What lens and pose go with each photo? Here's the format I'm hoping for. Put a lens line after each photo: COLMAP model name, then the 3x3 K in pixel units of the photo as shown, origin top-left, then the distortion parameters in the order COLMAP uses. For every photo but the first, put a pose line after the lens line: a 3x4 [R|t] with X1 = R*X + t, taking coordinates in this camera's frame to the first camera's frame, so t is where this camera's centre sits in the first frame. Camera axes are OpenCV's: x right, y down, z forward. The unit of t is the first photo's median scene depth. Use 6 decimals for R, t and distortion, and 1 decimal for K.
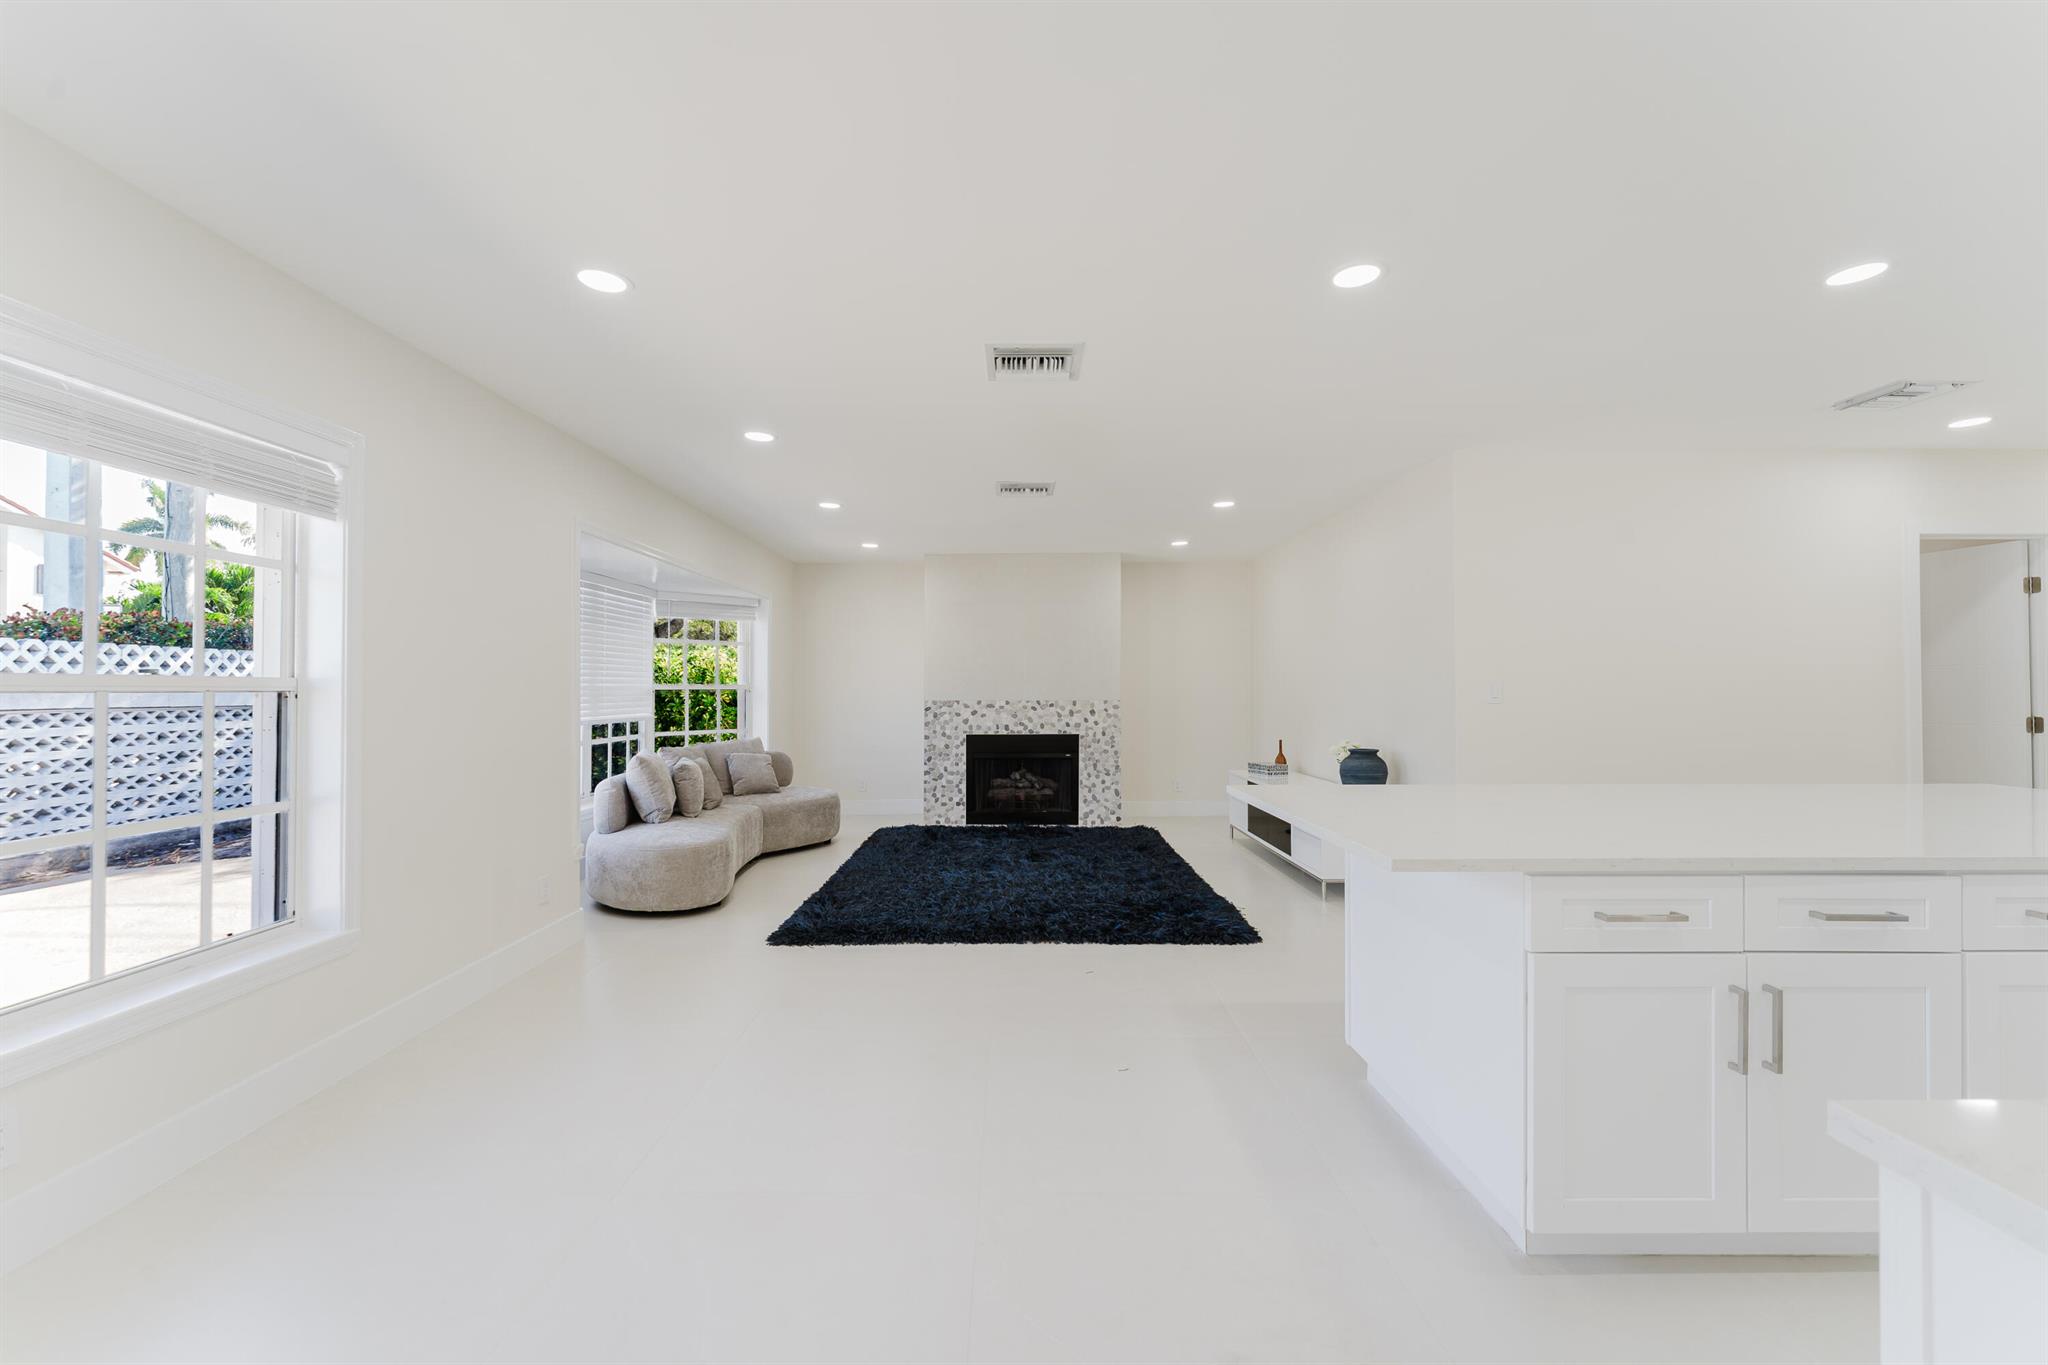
lens RADIAL K [[826.2, 0, 1024.0], [0, 826.2, 682.5], [0, 0, 1]] dist [-0.000313, -0.000036]
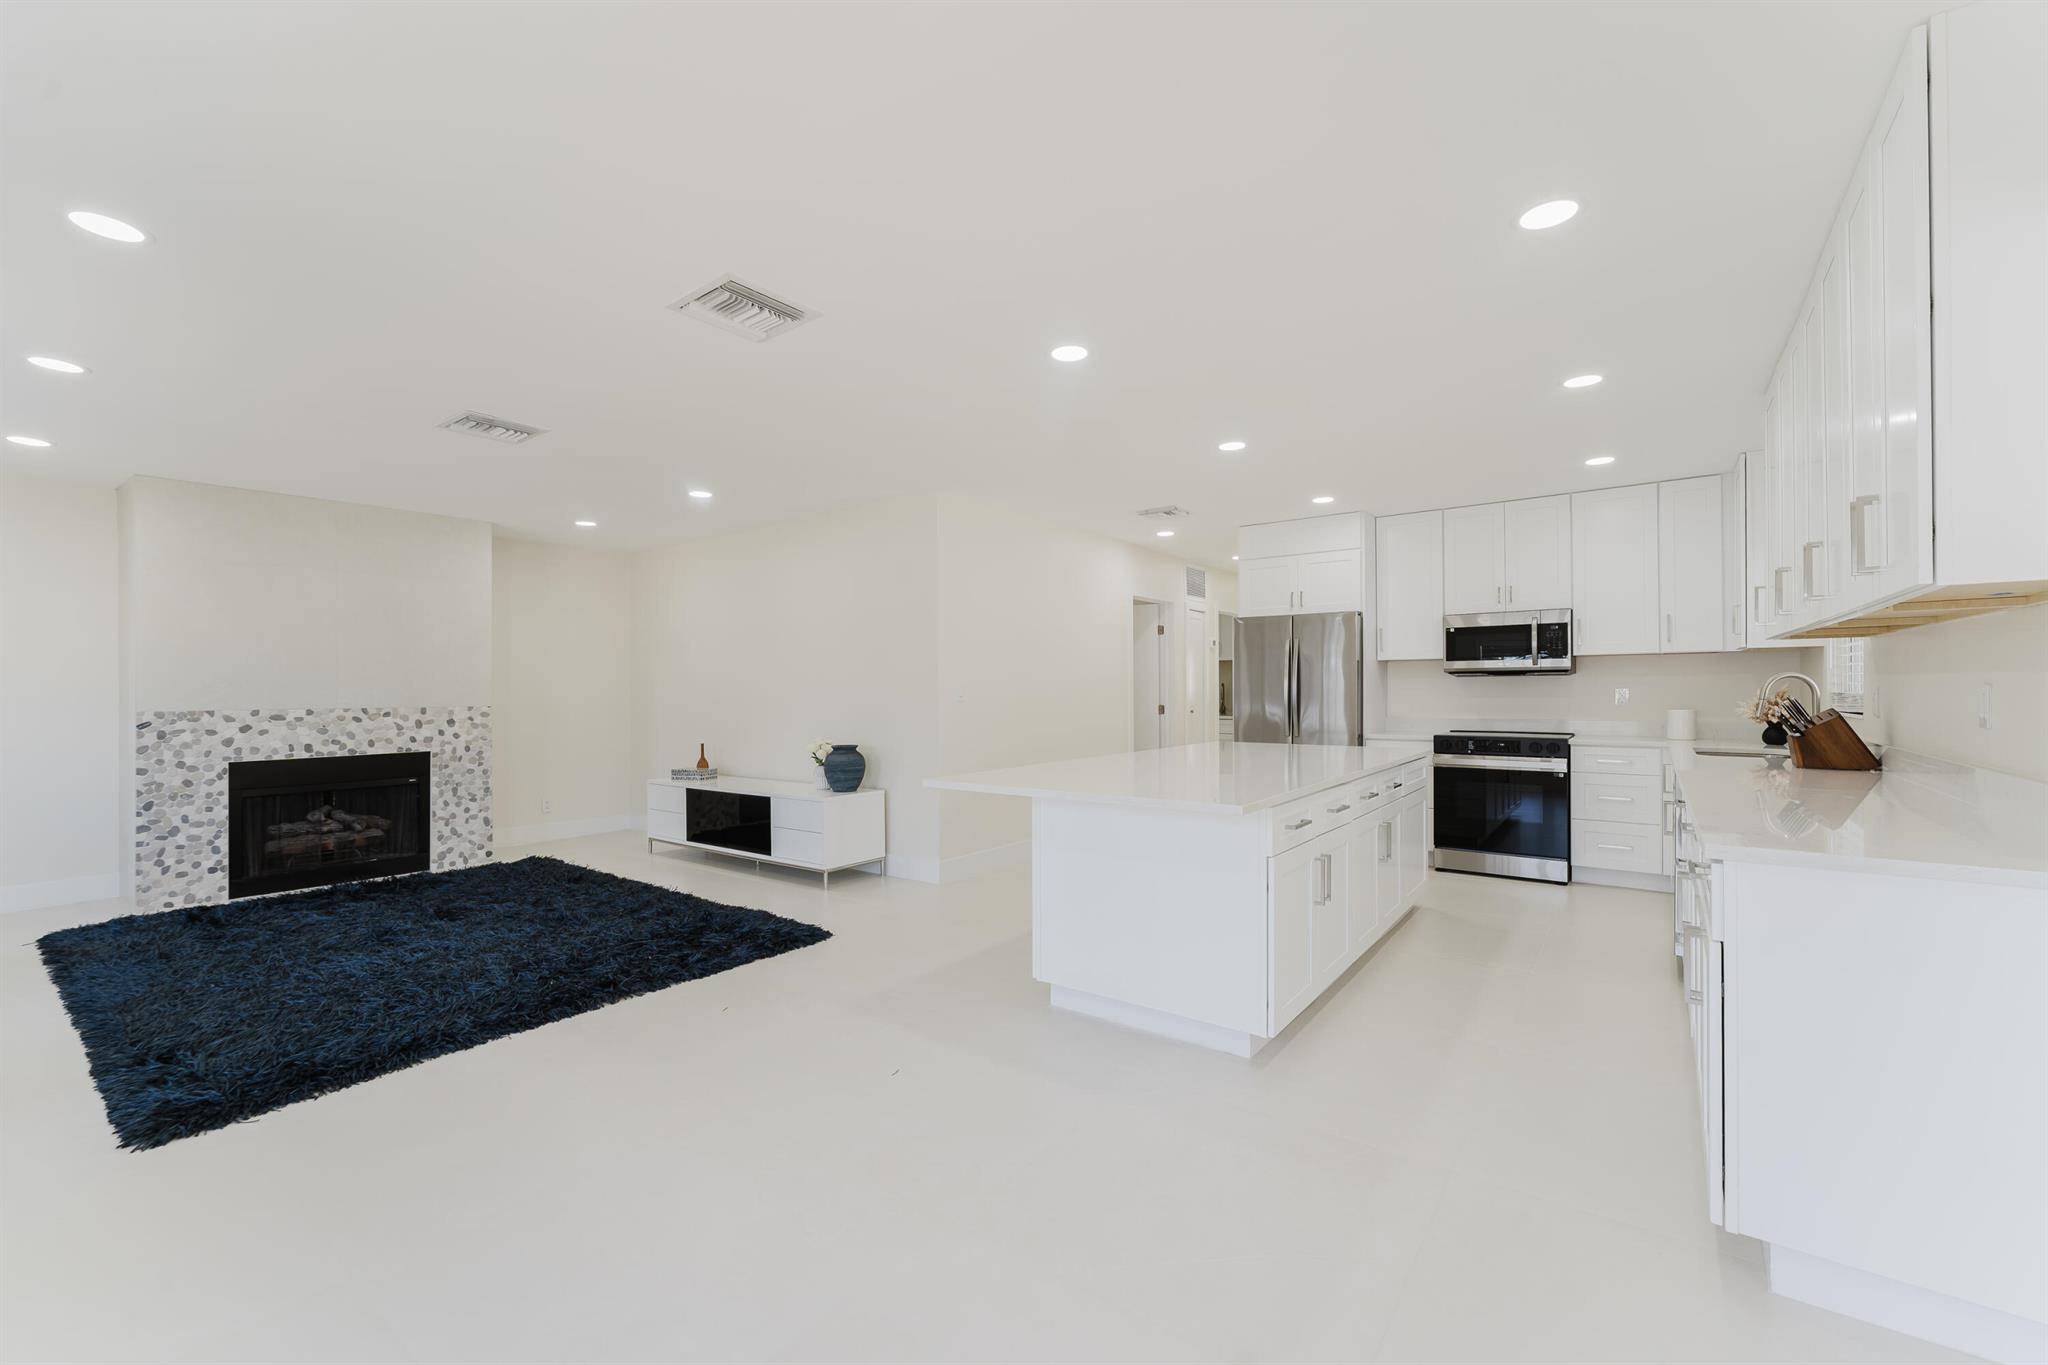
lens RADIAL K [[819.0, 0, 1036.0], [0, 819.0, 693.8], [0, 0, 1]] dist [-0.003057, -0.000174]
pose [[0.602206, -0.005679, 0.798321, -0.200393], [-0.001468, 0.999965, 0.008221, 0.002396], [-0.798340, -0.006122, 0.602176, 0.099364]]
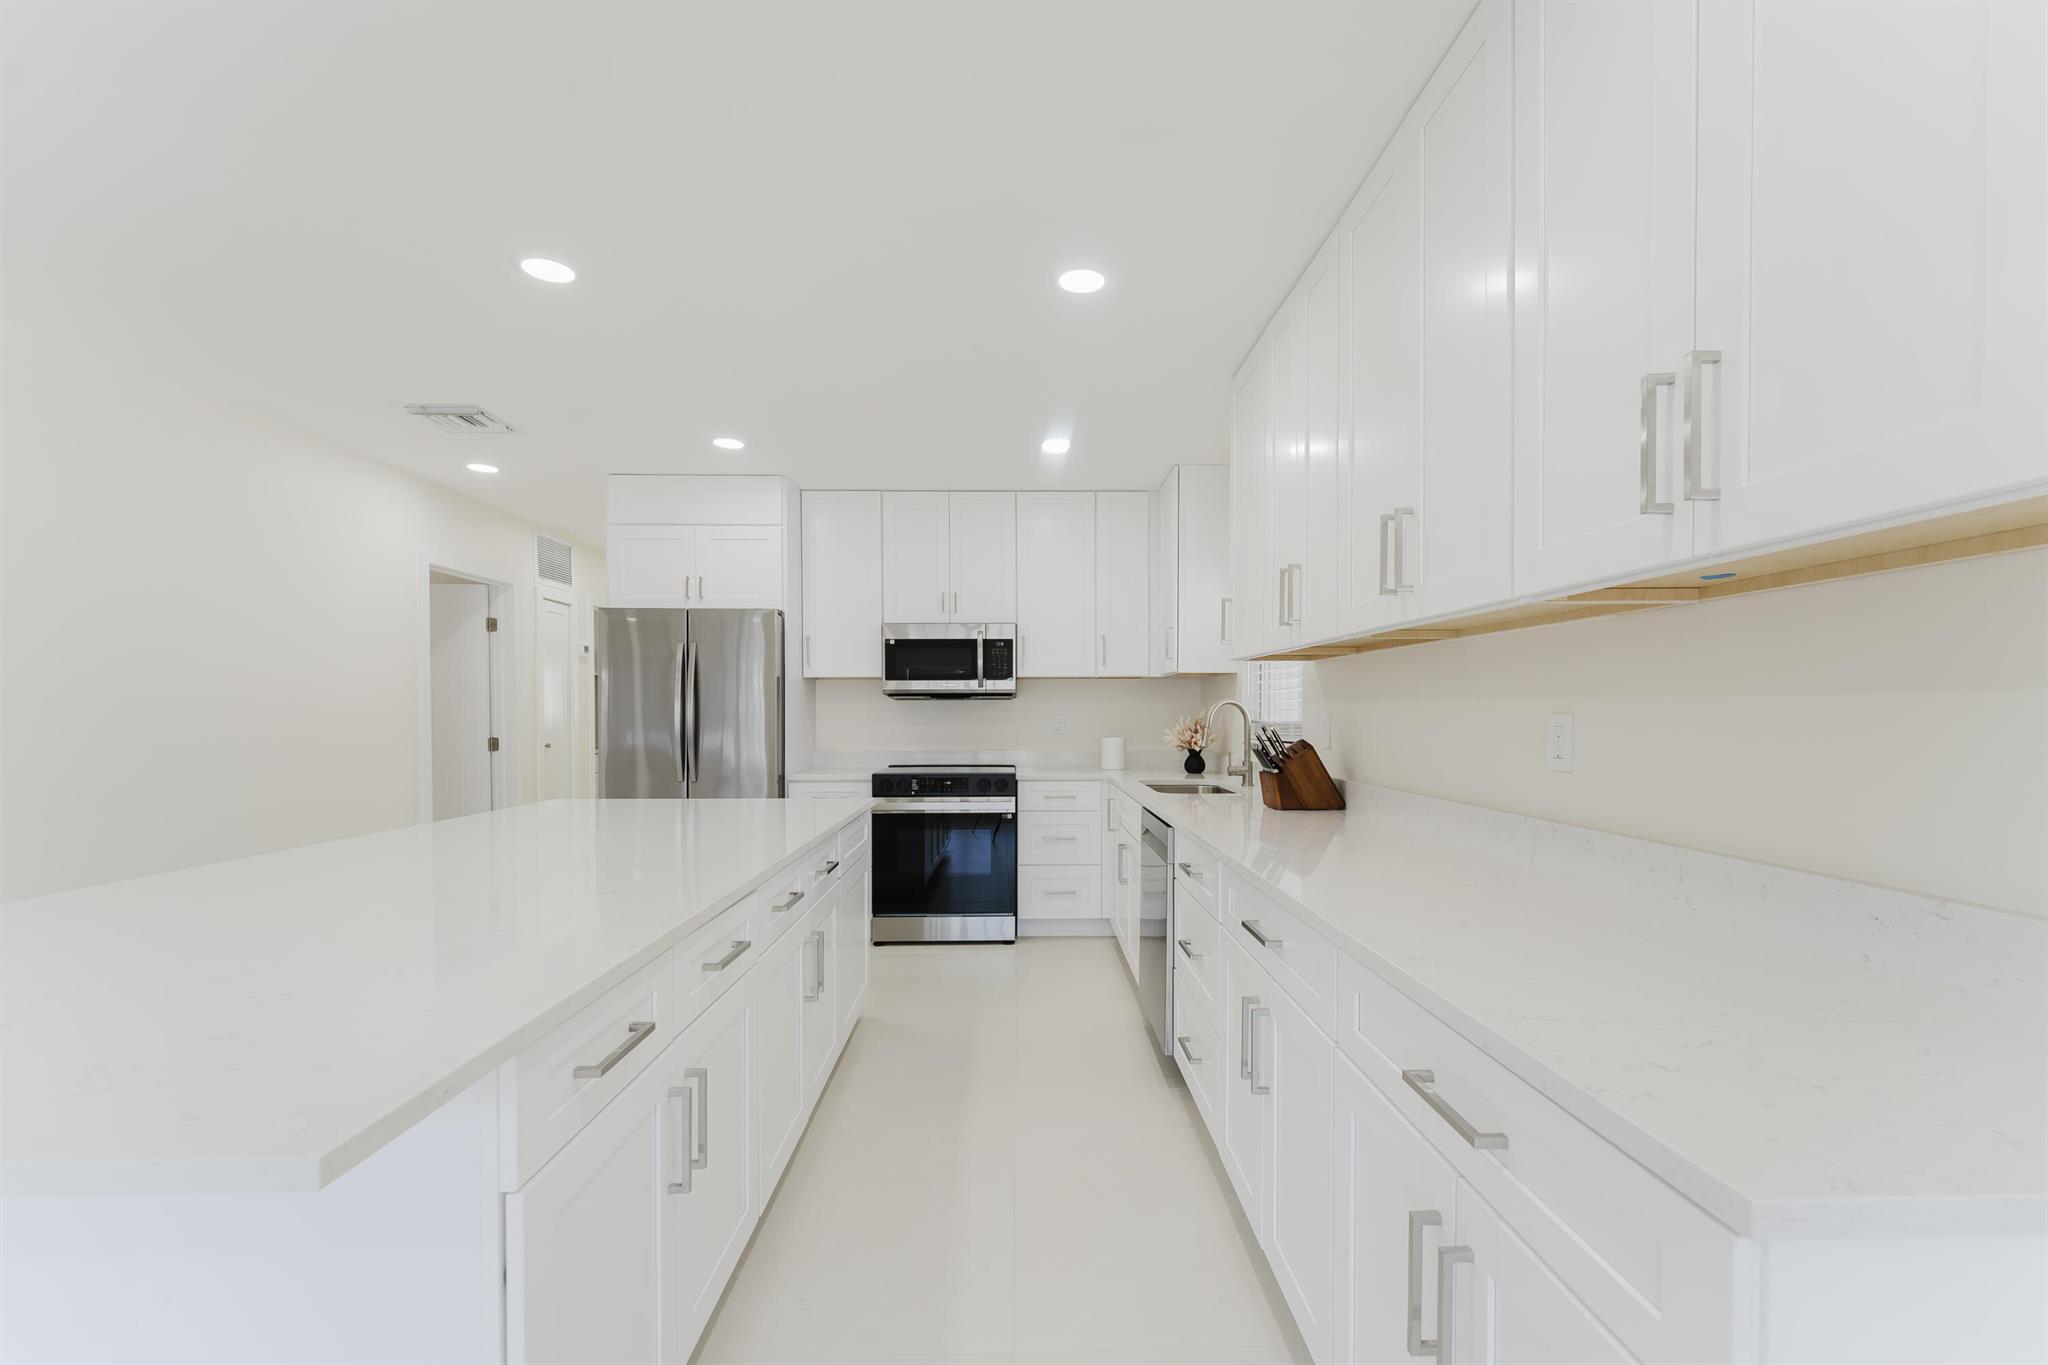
lens RADIAL K [[845.6, 0, 1032.2], [0, 845.6, 721.8], [0, 0, 1]] dist [-0.001968, -0.000132]
pose [[-0.011662, -0.010038, 0.999882, 0.011766], [-0.006316, 0.999930, 0.009965, 0.001689], [-0.999912, -0.006199, -0.011725, 0.152818]]
